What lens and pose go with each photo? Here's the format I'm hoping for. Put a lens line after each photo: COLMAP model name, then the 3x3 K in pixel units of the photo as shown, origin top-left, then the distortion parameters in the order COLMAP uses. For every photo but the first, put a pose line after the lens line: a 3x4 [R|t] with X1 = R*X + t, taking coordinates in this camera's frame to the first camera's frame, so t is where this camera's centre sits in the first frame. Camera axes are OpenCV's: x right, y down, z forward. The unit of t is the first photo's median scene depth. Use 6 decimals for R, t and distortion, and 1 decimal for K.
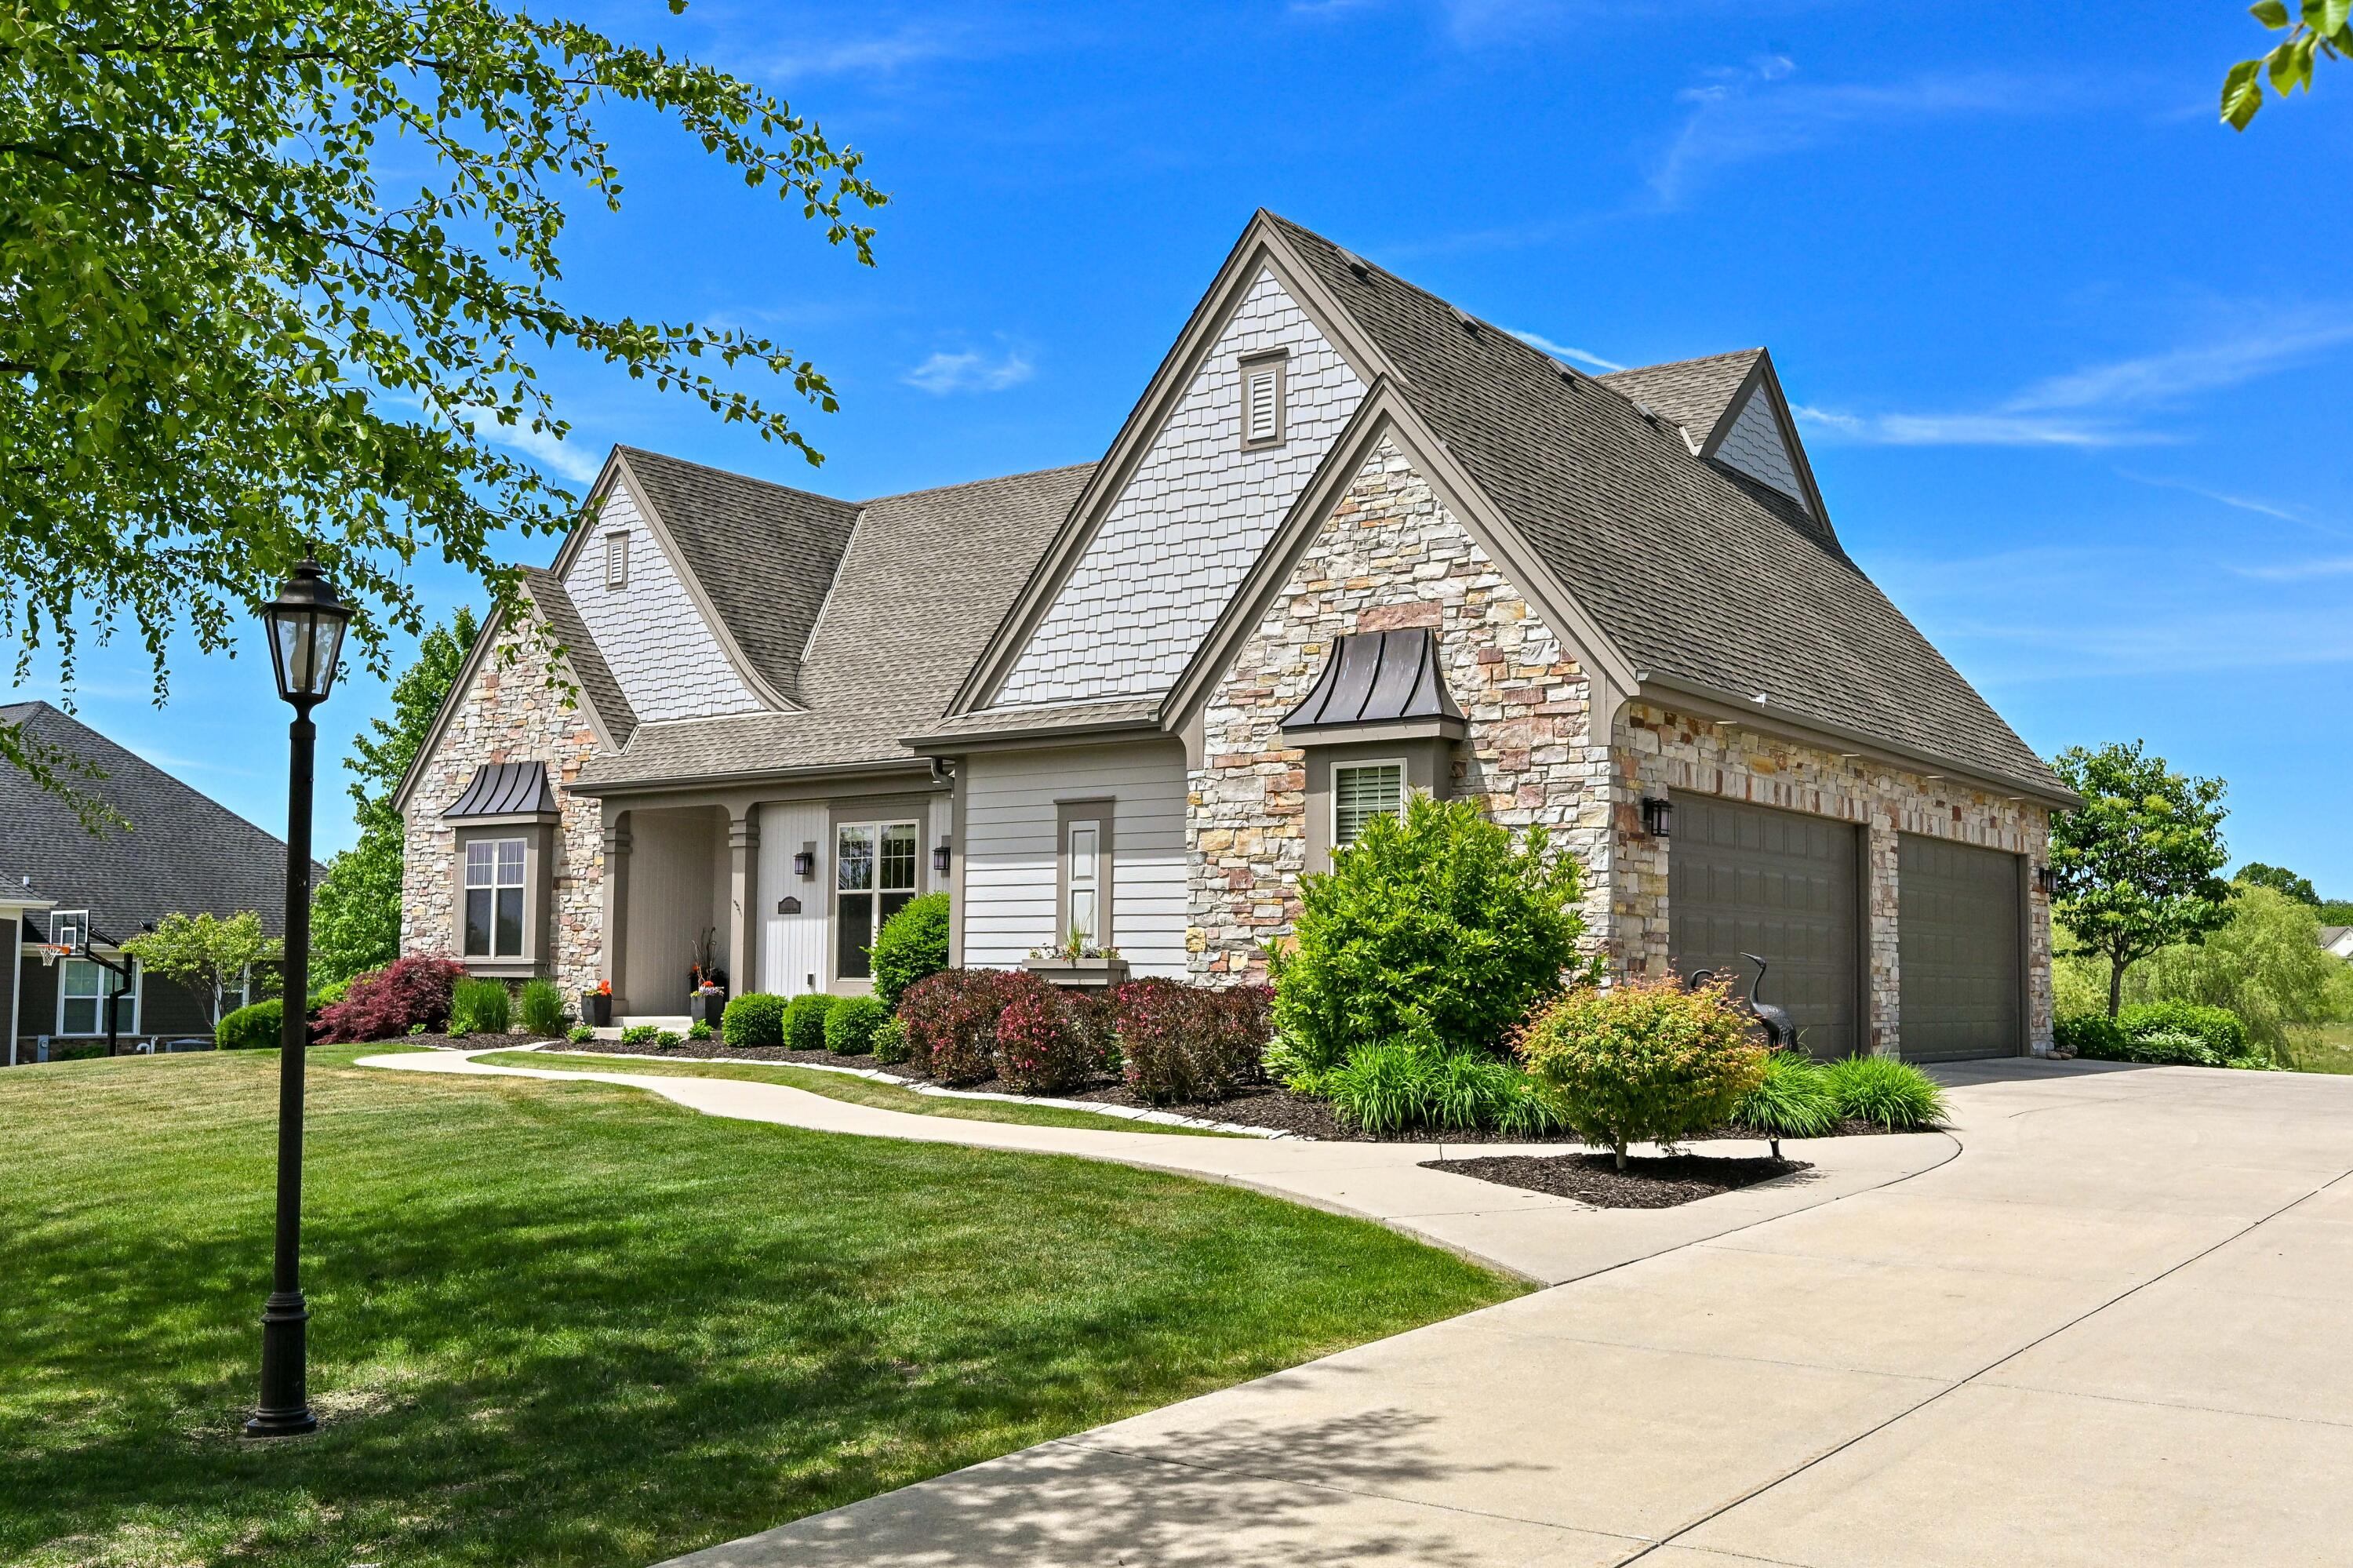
lens RADIAL K [[2238.7, 0, 1176.5], [0, 2238.7, 784.0], [0, 0, 1]] dist [-0.013815, -0.004338]
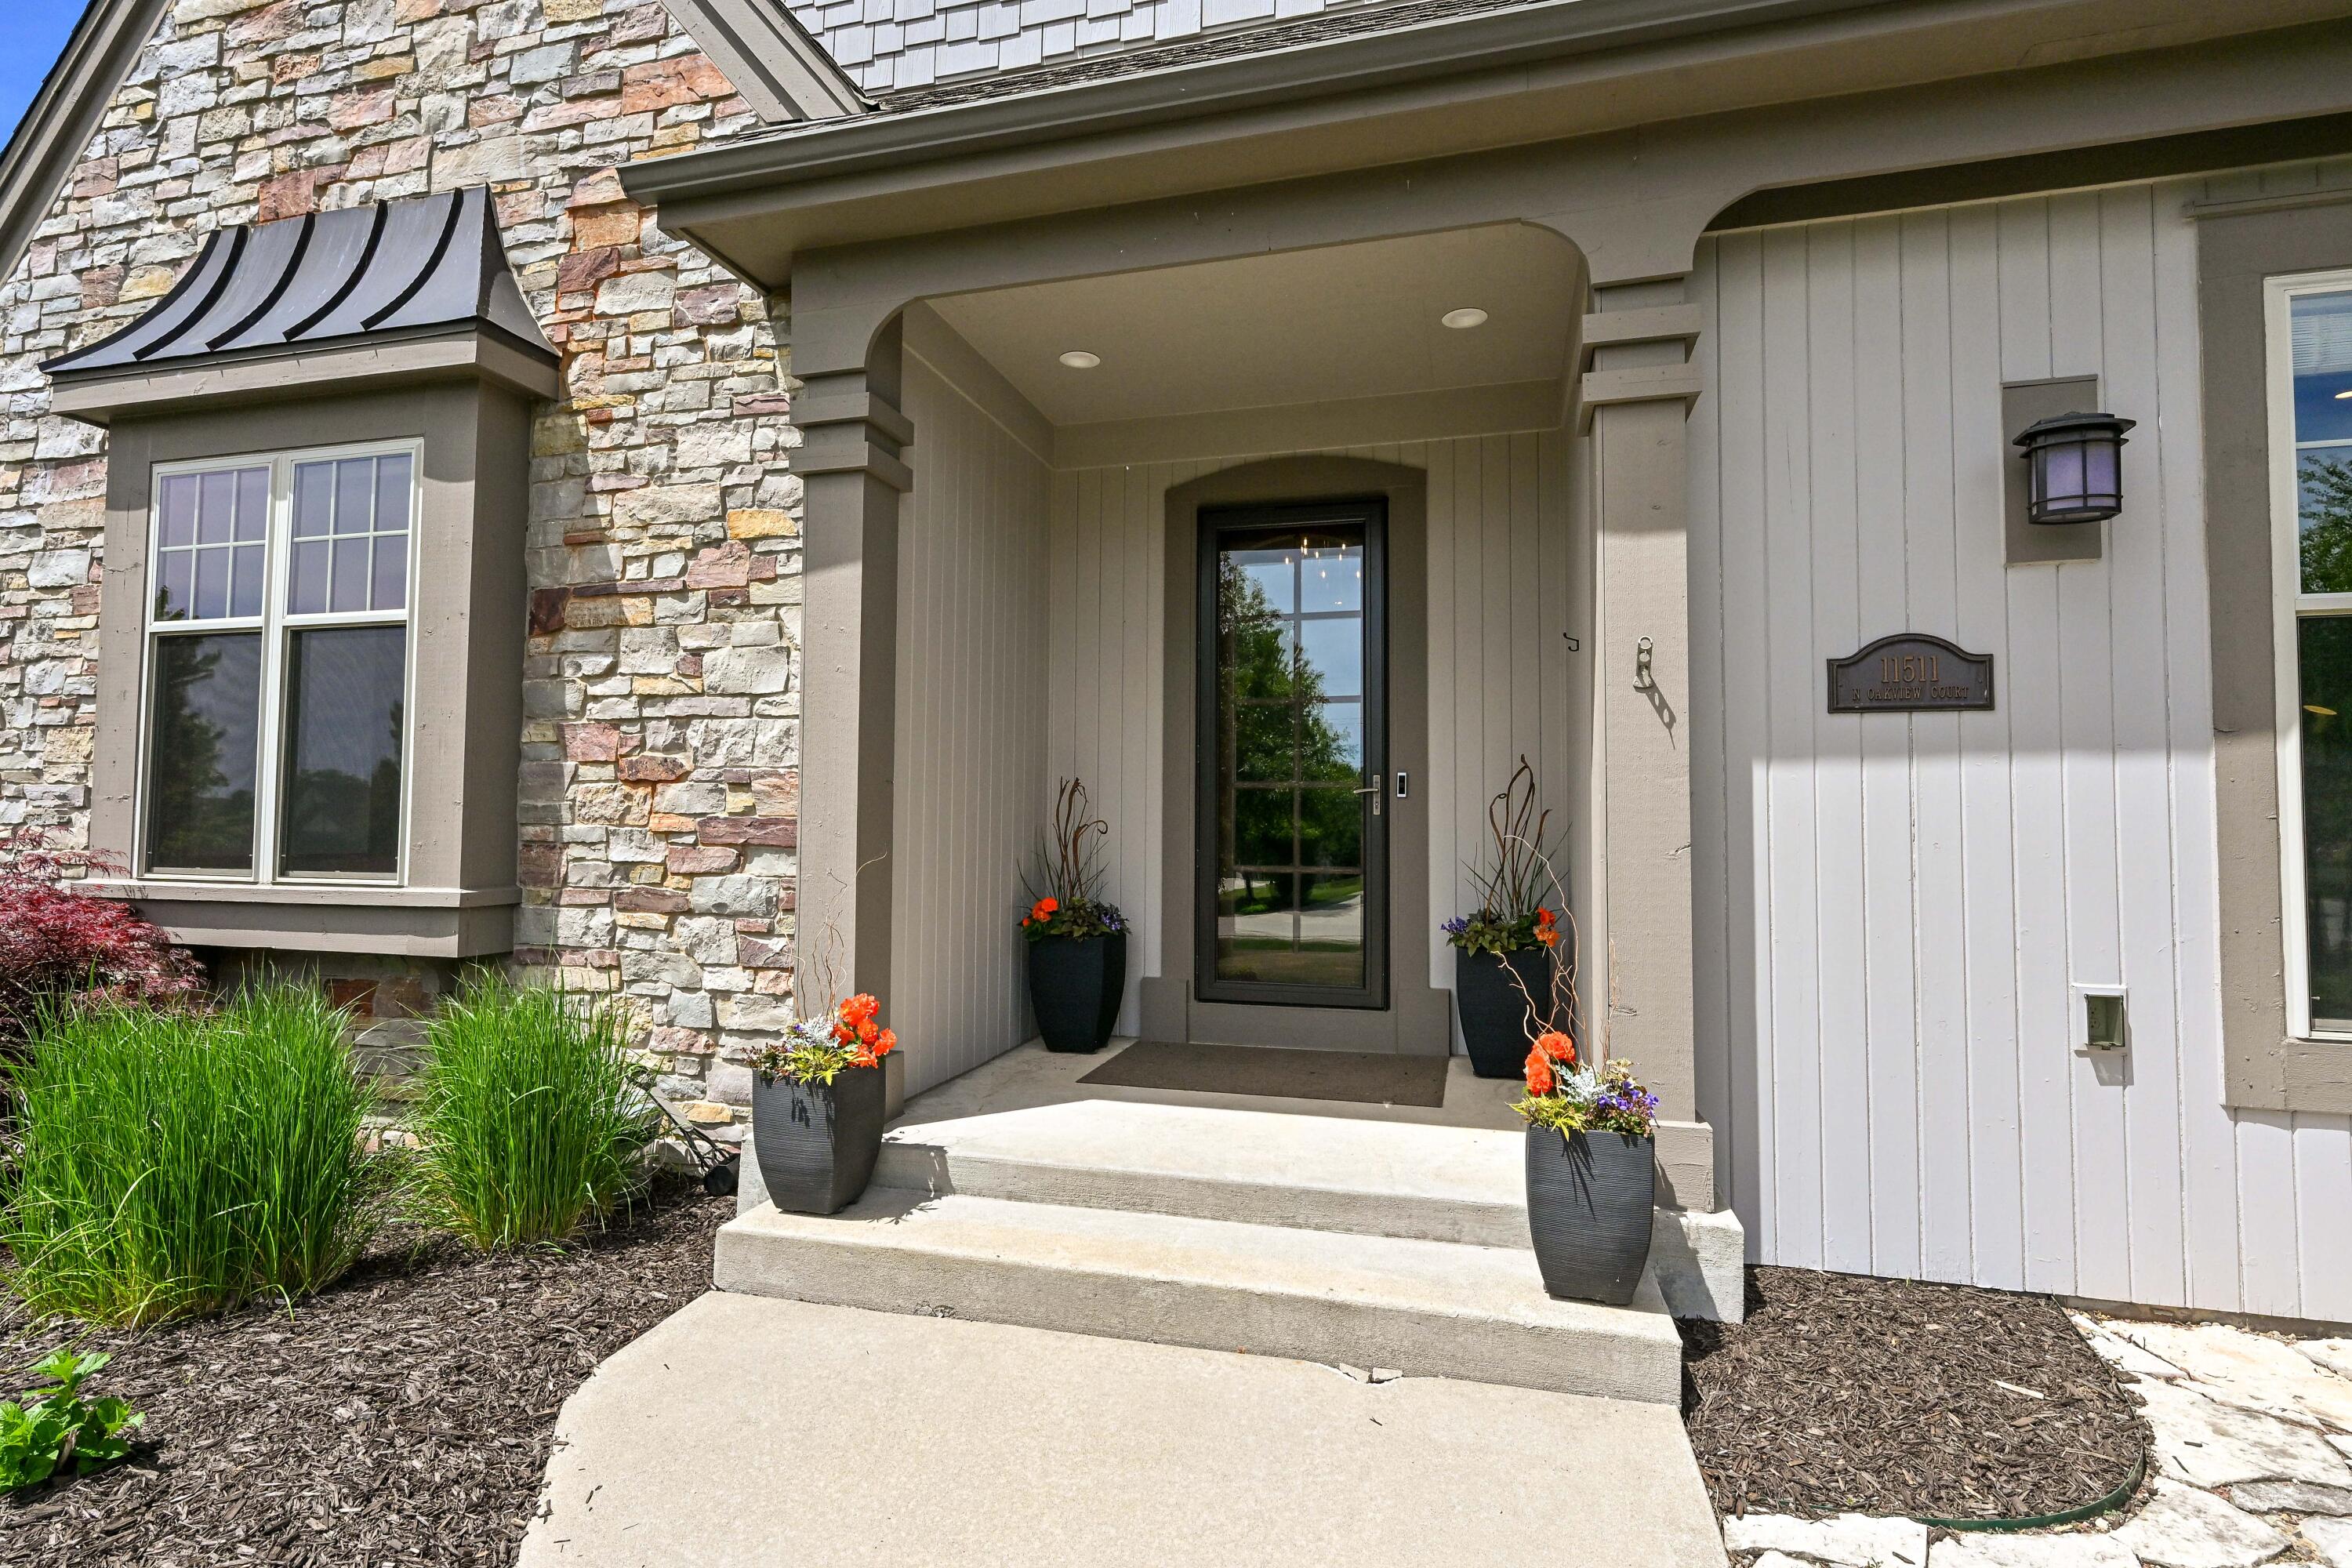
lens RADIAL K [[1146.3, 0, 1176.0], [0, 1146.3, 784.0], [0, 0, 1]] dist [0.003268, 0.000537]
pose [[0.933336, 0.016043, 0.358646, -0.257322], [-0.032863, 0.998625, 0.040852, 0.057776], [-0.357498, -0.049915, 0.932579, 0.845117]]
